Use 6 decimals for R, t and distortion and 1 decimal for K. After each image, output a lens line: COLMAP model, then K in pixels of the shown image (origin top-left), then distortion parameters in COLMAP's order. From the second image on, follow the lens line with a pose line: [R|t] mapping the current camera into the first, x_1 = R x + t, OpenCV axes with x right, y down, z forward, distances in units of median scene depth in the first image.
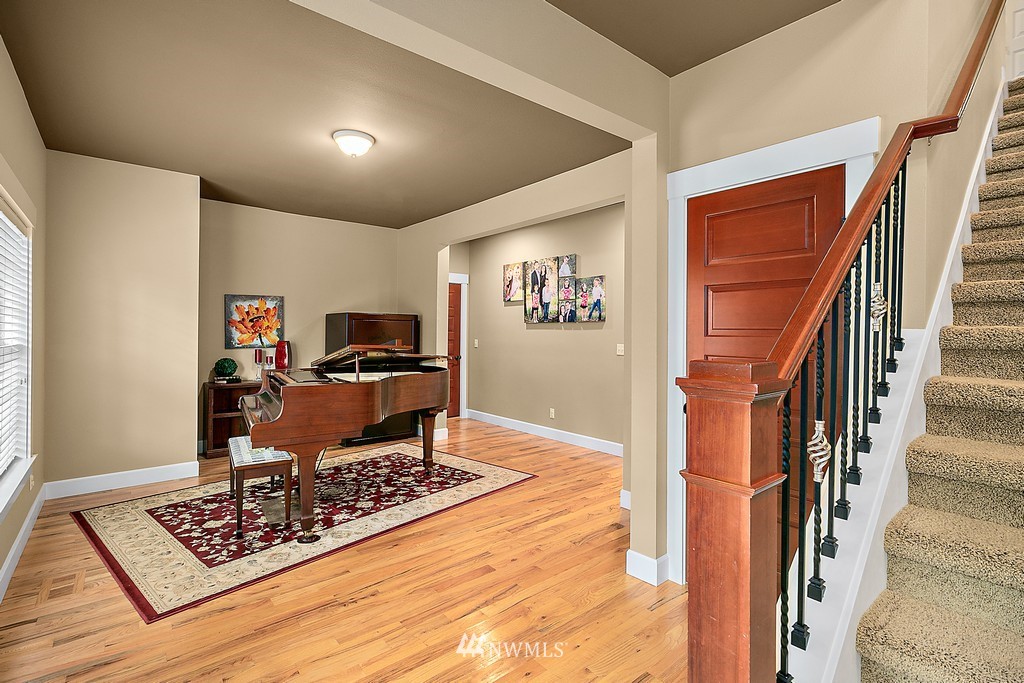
lens RADIAL K [[470.4, 0, 504.8], [0, 470.4, 325.8], [0, 0, 1]] dist [-0.002812, 0.000803]
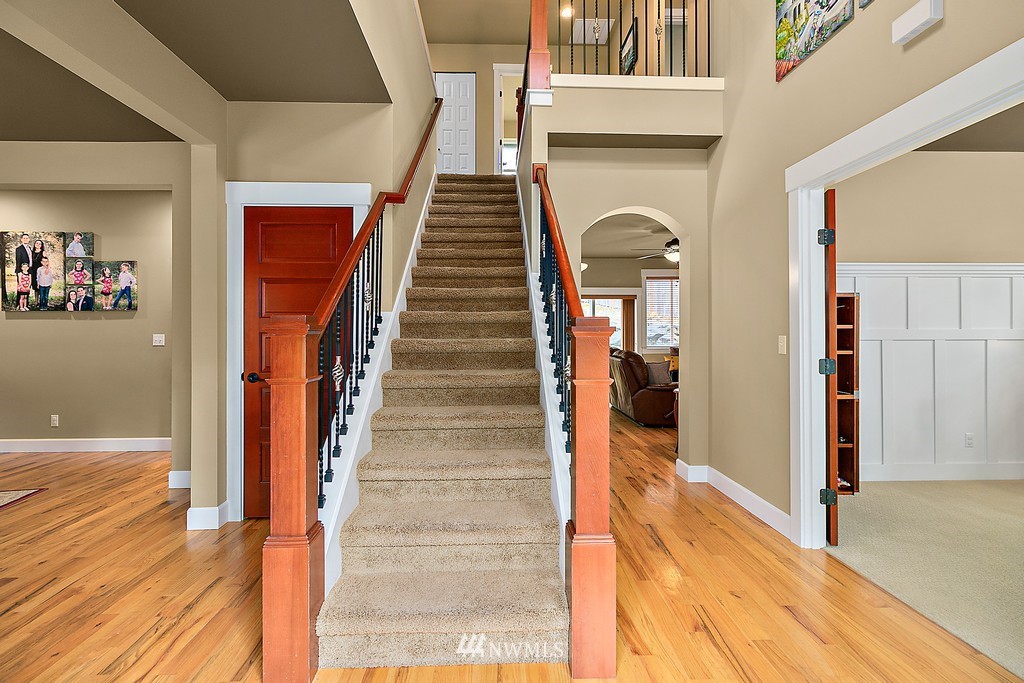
lens RADIAL K [[470.4, 0, 510.5], [0, 470.4, 331.1], [0, 0, 1]] dist [-0.002812, 0.000803]
pose [[0.593377, -0.006566, 0.804898, -0.184645], [0.000458, 0.999969, 0.007819, 0.046718], [-0.804925, -0.004271, 0.593362, -0.285515]]
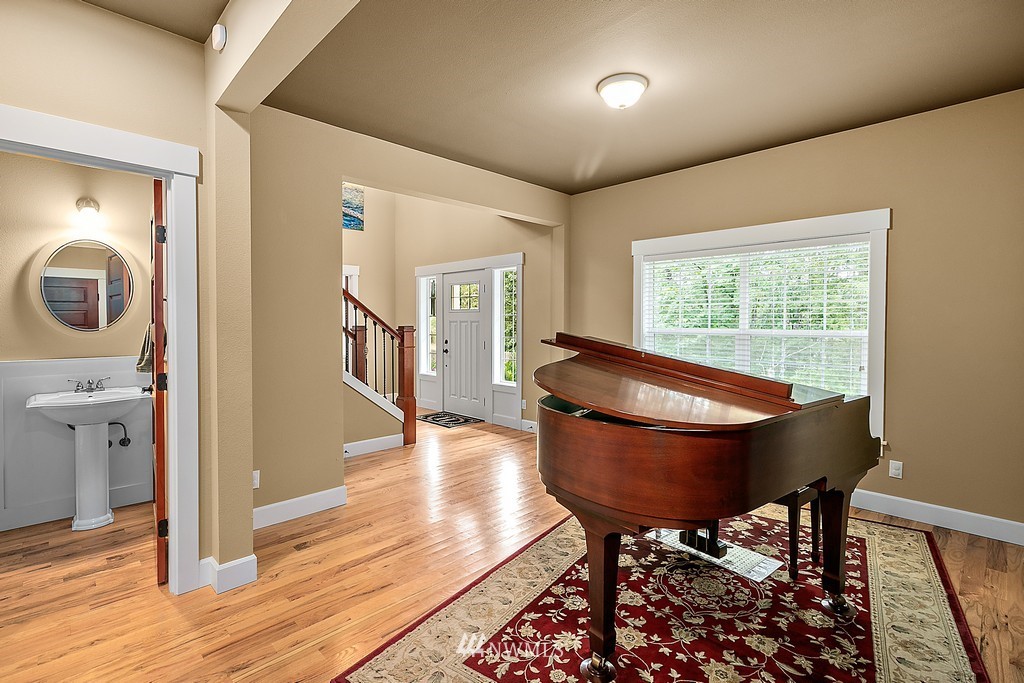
lens RADIAL K [[470.4, 0, 507.1], [0, 470.4, 333.0], [0, 0, 1]] dist [-0.002812, 0.000803]
pose [[-0.995967, -0.006673, -0.089472, -0.068546], [-0.008016, 0.999860, 0.014659, 0.023128], [0.089362, 0.015317, -0.995881, 2.369091]]
